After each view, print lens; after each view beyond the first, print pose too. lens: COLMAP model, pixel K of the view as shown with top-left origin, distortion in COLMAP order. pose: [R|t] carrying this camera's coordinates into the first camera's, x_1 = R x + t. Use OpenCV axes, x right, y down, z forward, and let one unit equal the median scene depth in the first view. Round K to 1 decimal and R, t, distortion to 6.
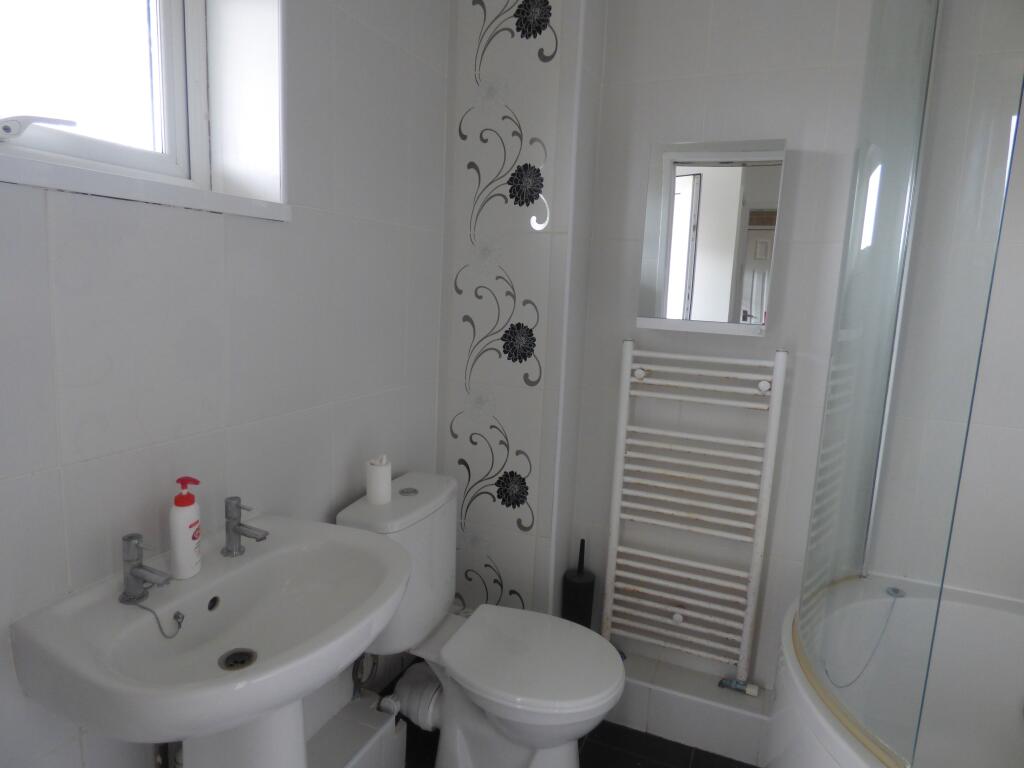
lens RADIAL K [[626.2, 0, 512.8], [0, 626.2, 382.5], [0, 0, 1]] dist [-0.011899, 0.001768]
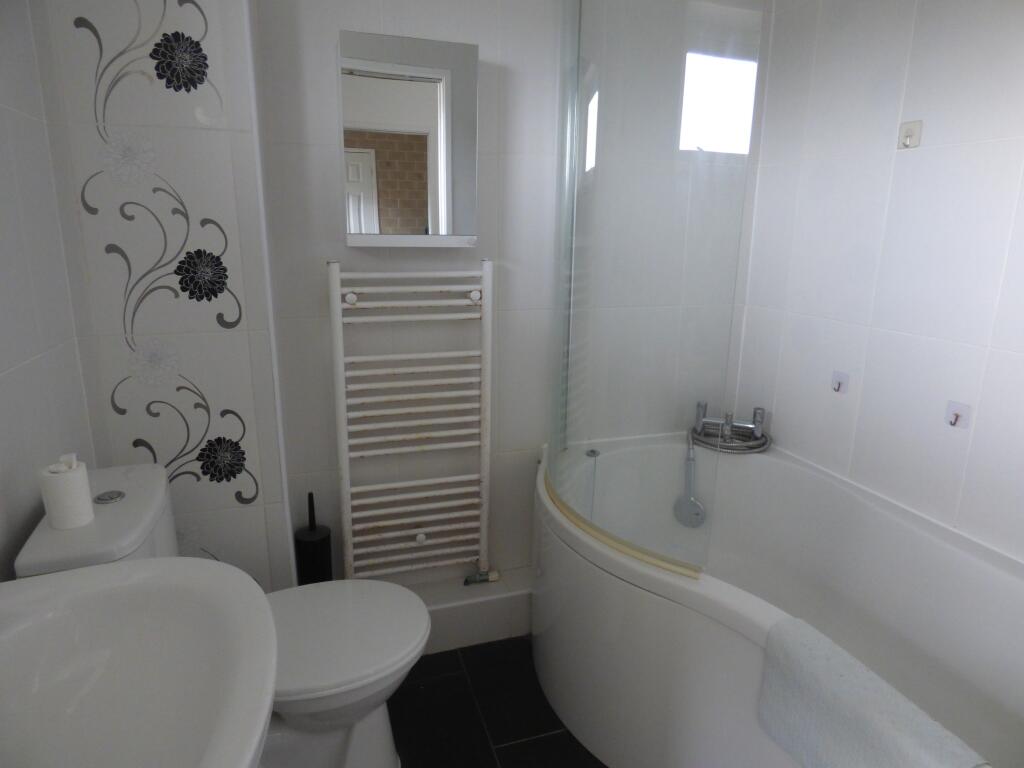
lens RADIAL K [[626.2, 0, 512.8], [0, 626.2, 382.5], [0, 0, 1]] dist [-0.011899, 0.001768]
pose [[0.752312, -0.193182, 0.629847, -0.214304], [0.122506, 0.980388, 0.154373, -0.005316], [-0.647316, -0.038977, 0.761224, 0.151725]]
